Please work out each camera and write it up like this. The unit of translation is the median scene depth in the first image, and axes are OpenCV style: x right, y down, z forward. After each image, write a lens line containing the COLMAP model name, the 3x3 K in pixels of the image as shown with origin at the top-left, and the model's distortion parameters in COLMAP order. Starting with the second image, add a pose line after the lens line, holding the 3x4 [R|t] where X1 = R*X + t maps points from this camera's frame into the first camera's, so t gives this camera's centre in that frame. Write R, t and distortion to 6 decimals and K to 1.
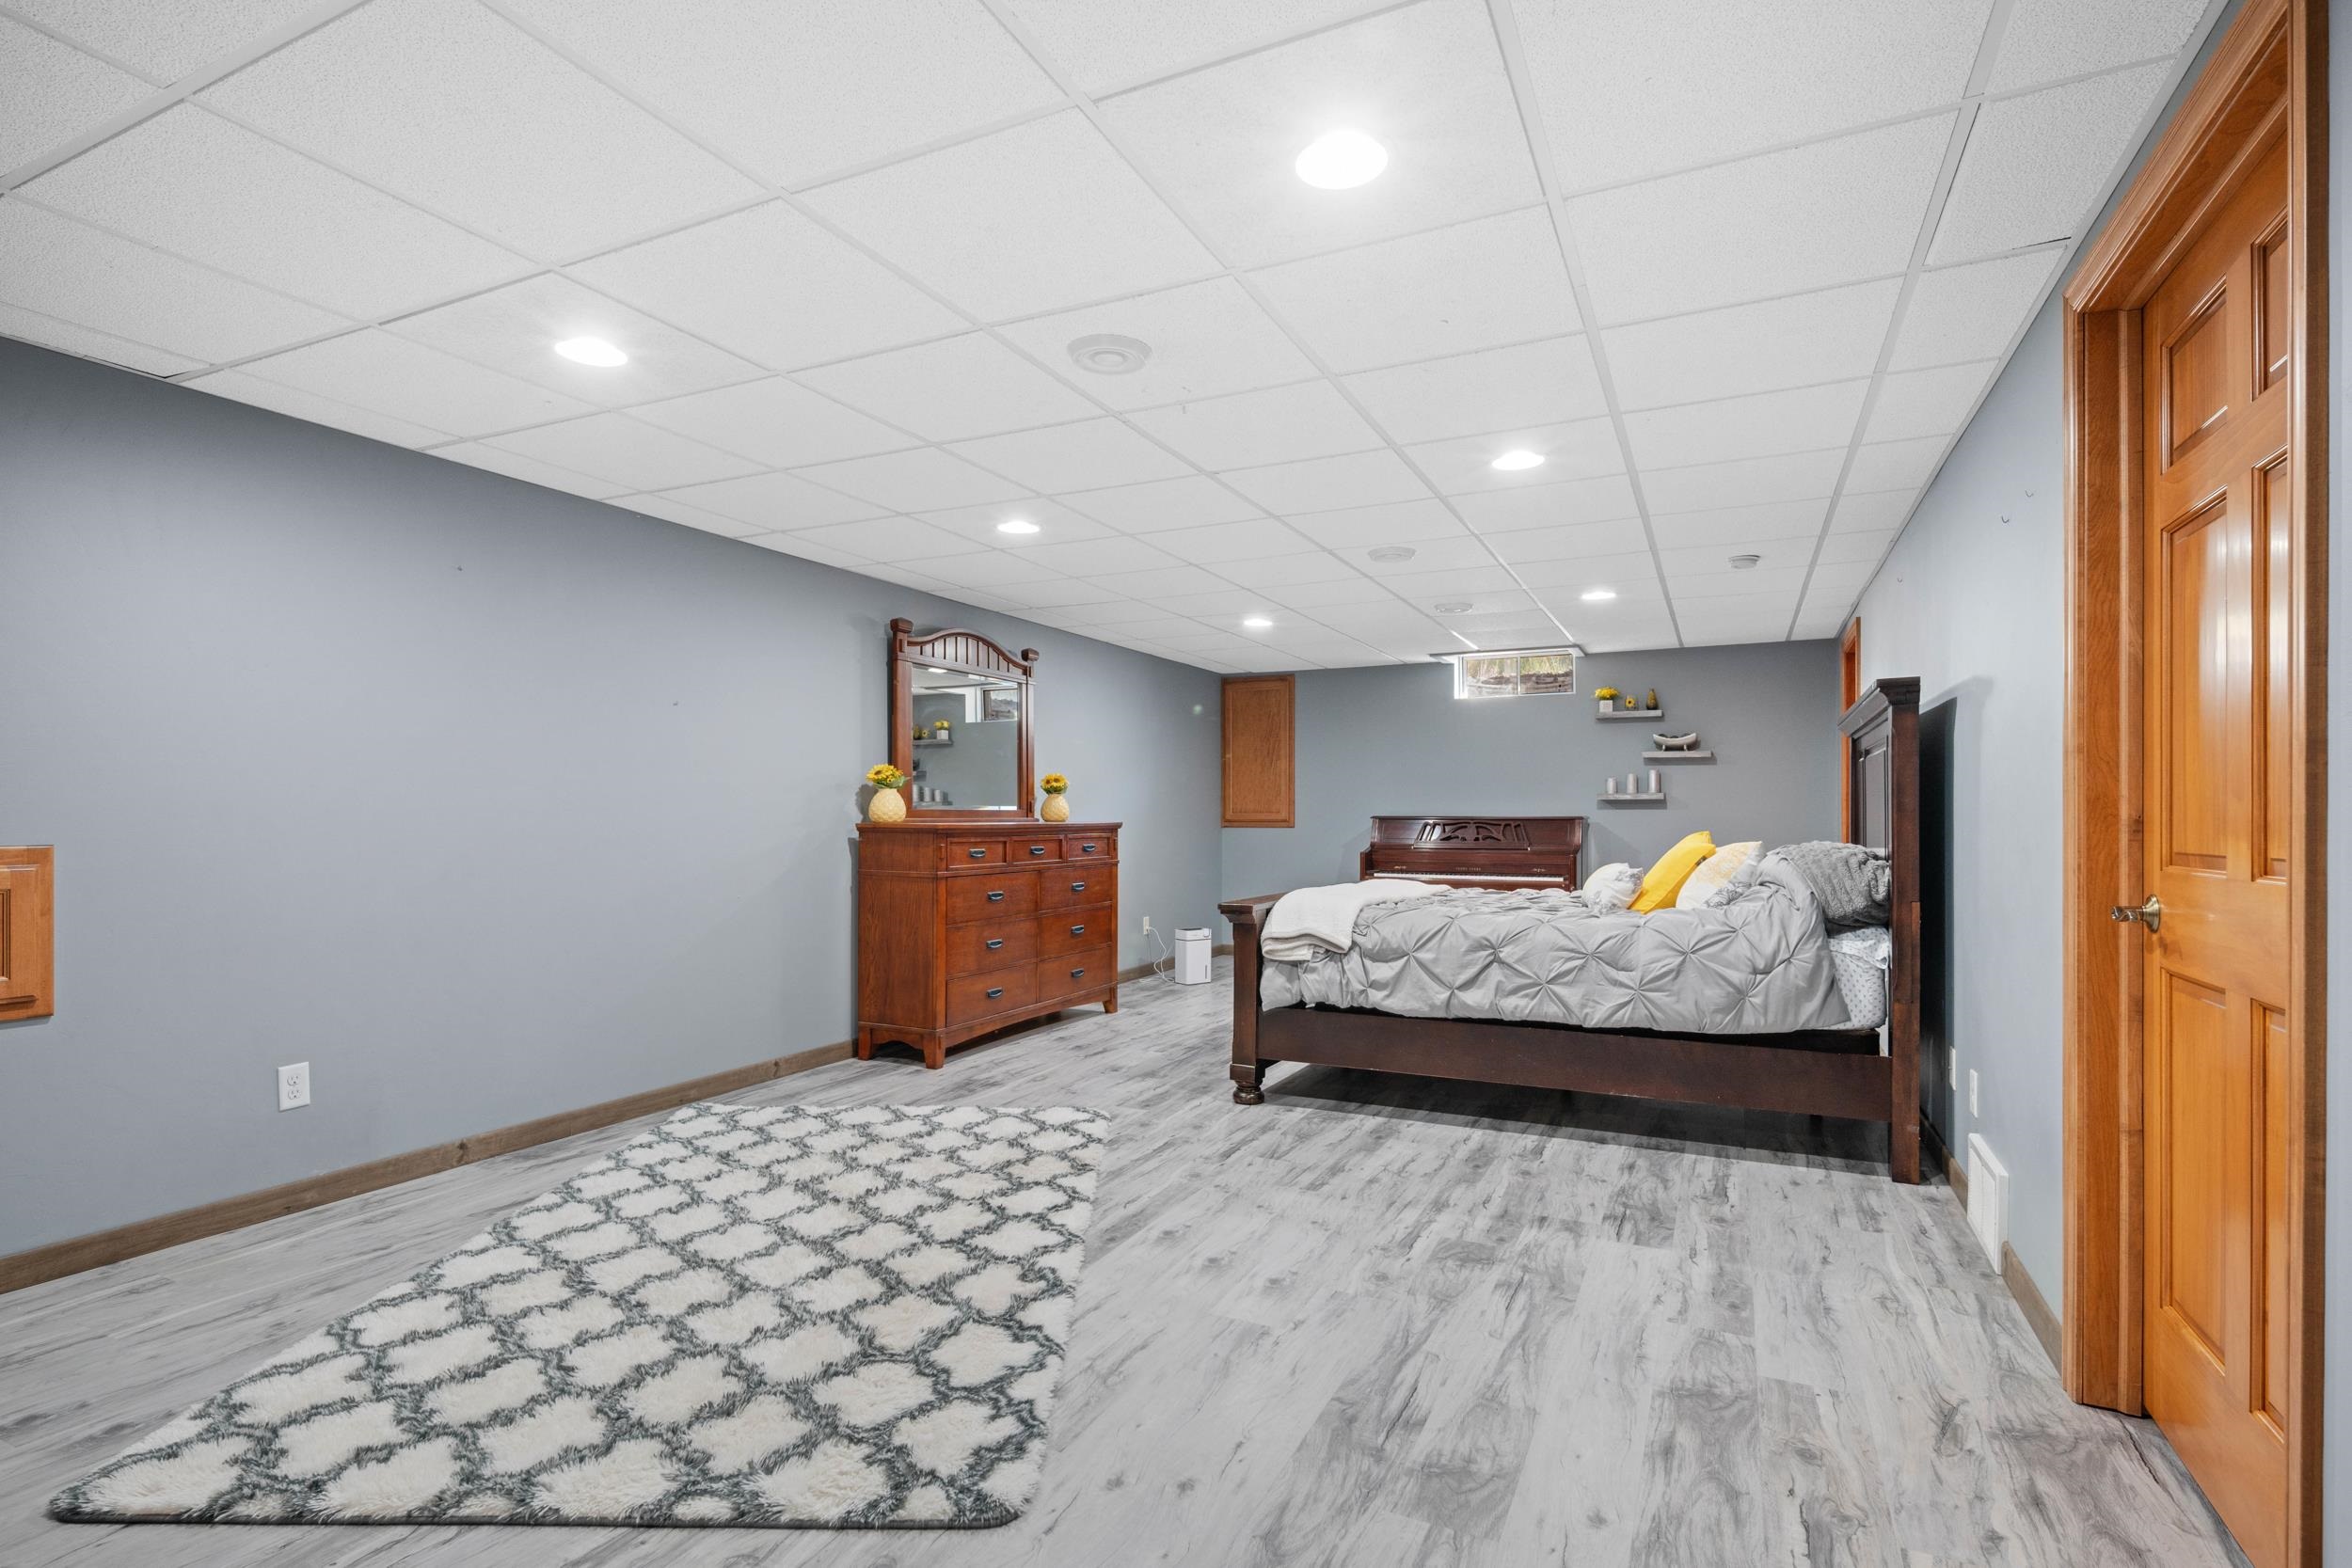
lens RADIAL K [[1142.6, 0, 1166.7], [0, 1142.6, 813.4], [0, 0, 1]] dist [0.004438, -0.001161]
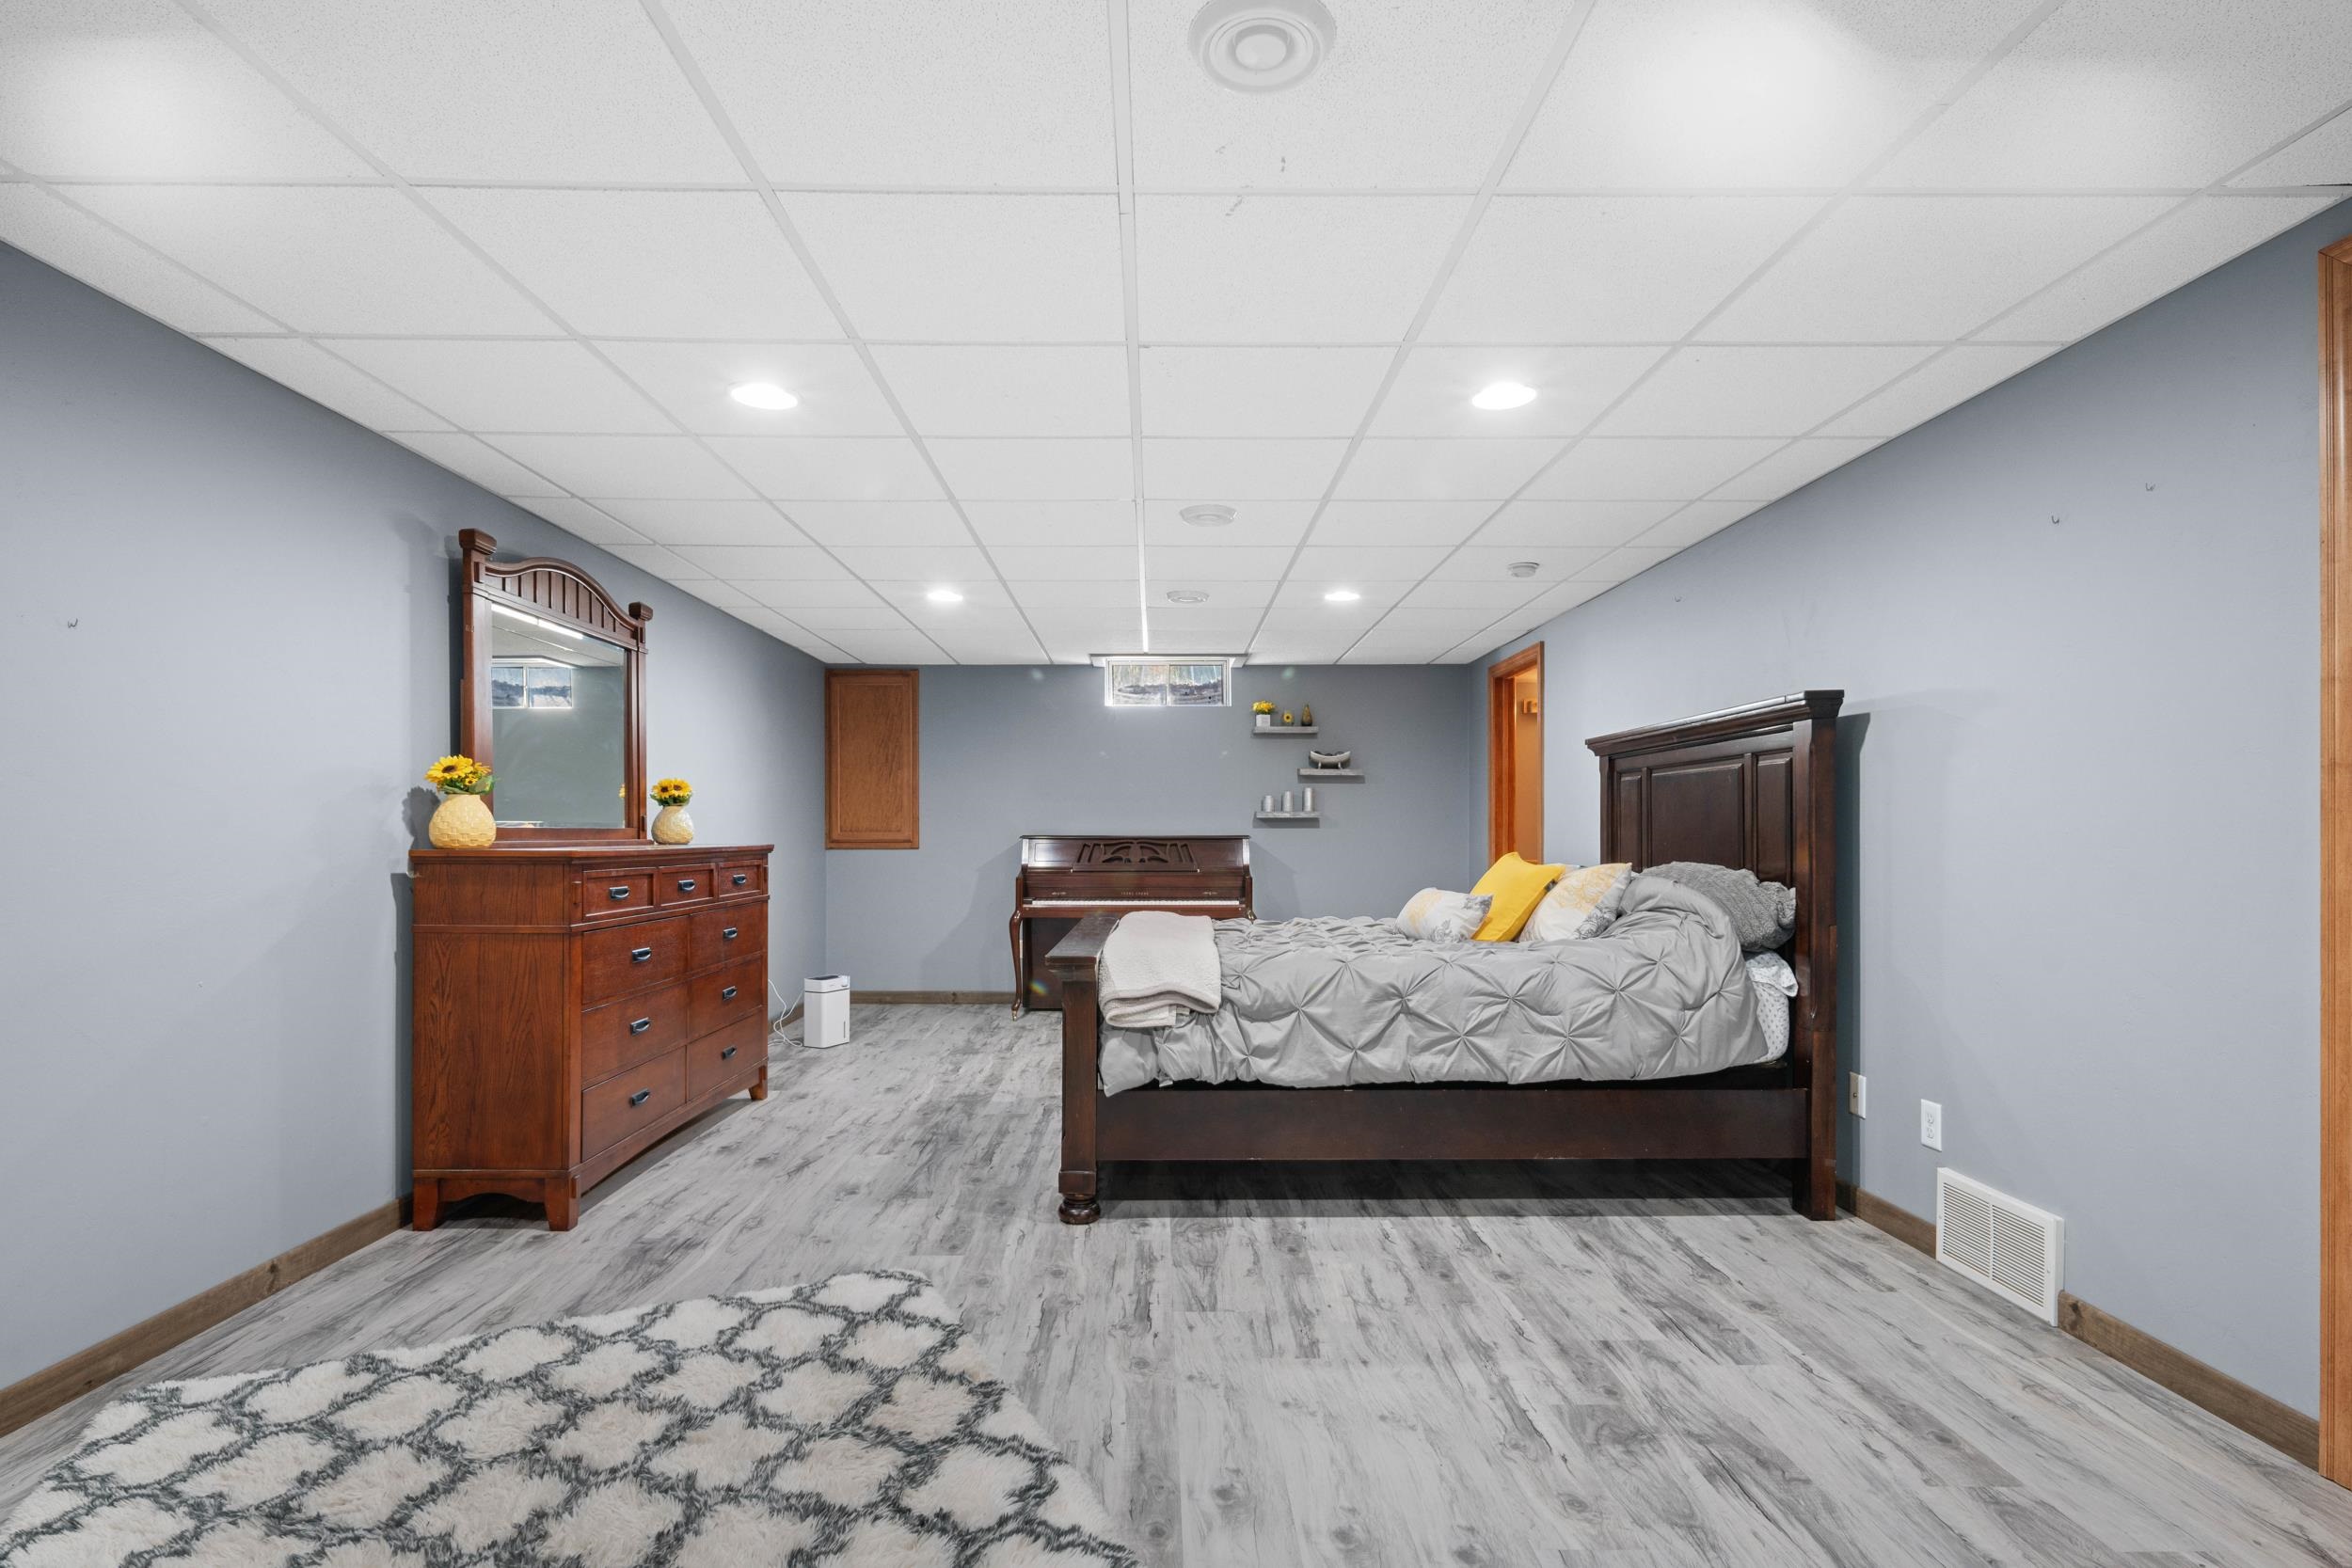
lens RADIAL K [[1147.9, 0, 1161.9], [0, 1147.9, 831.2], [0, 0, 1]] dist [0.005103, -0.004232]
pose [[0.894438, -0.000290, 0.447192, -0.227285], [0.000461, 1.000000, -0.000274, -0.001096], [-0.447192, 0.000451, 0.894438, 0.319678]]
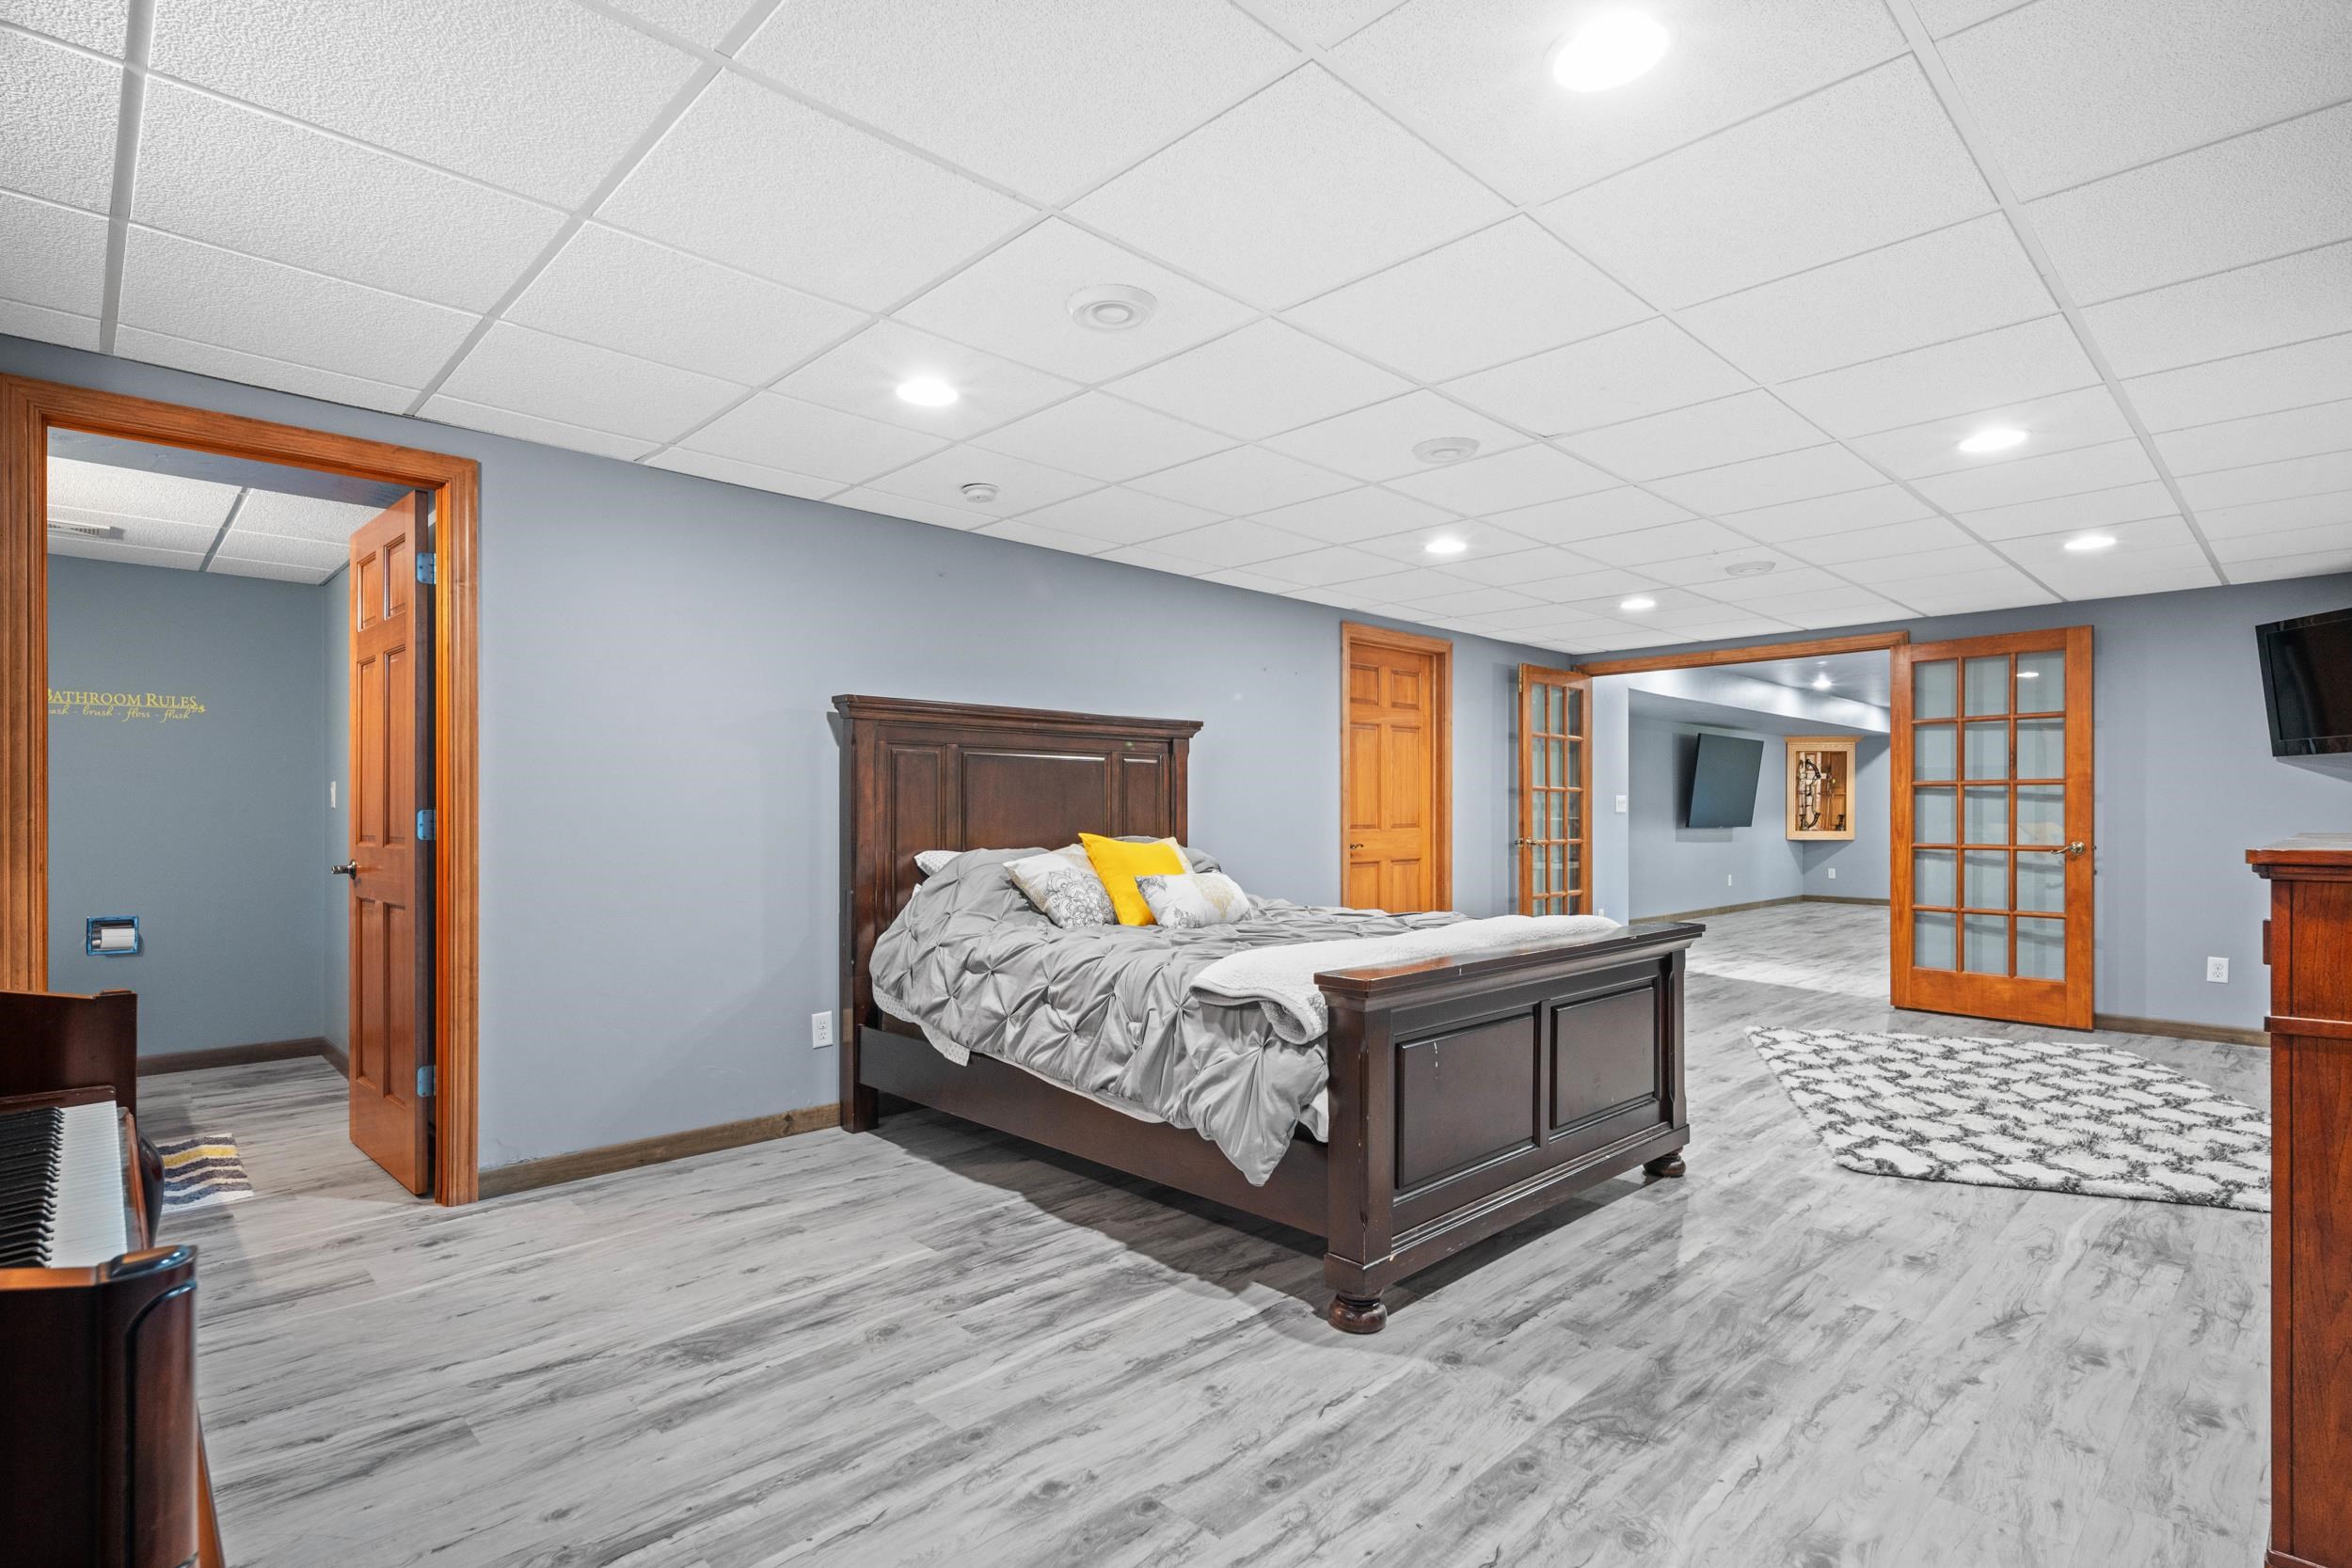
lens RADIAL K [[1142.6, 0, 1166.7], [0, 1142.6, 813.4], [0, 0, 1]] dist [0.004438, -0.001161]
pose [[-0.940607, 0.000148, 0.339496, 0.134217], [-0.000232, 0.999999, -0.001080, 0.000624], [-0.339496, -0.001095, -0.940607, 1.972176]]
